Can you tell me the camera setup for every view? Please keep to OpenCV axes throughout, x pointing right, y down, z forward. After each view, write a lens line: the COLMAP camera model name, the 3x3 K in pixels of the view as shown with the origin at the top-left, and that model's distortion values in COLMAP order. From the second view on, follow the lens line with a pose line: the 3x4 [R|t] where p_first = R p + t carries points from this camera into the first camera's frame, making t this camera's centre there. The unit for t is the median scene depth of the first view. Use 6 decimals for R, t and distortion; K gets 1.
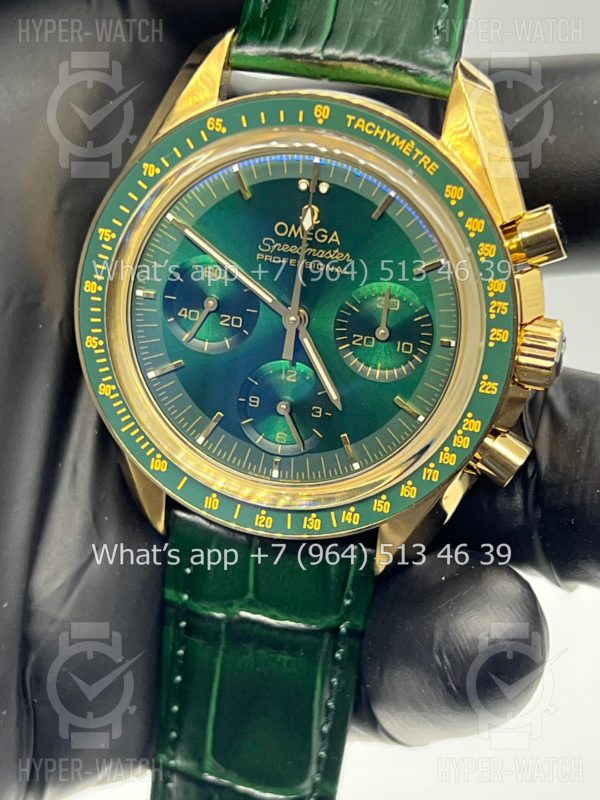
lens RADIAL K [[1777.0, 0, 282.7], [0, 1777.0, 398.7], [0, 0, 1]] dist [0.155558, 0.125197]
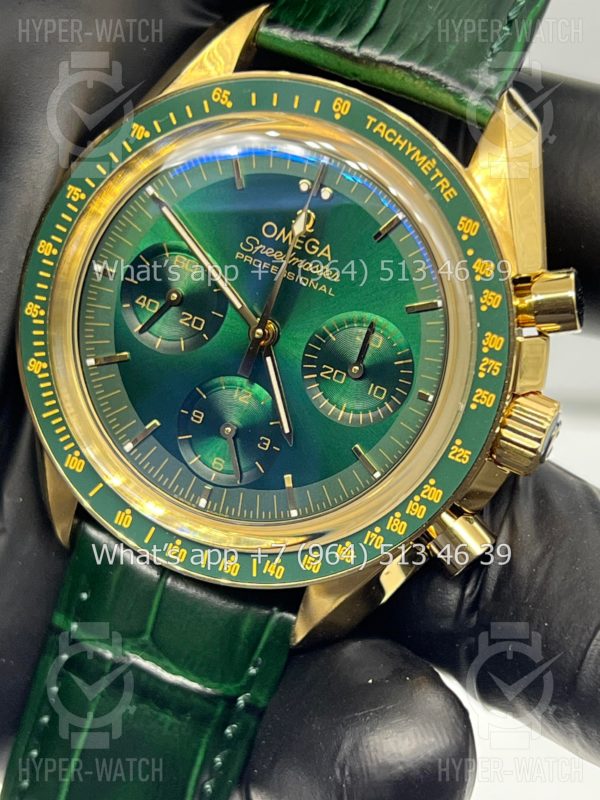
lens RADIAL K [[1777.0, 0, 282.7], [0, 1777.0, 398.7], [0, 0, 1]] dist [0.155558, 0.125197]
pose [[0.974783, 0.220835, -0.032103, 0.052355], [-0.222655, 0.972111, -0.073653, 0.049296], [0.014943, 0.078943, 0.996767, 0.129801]]
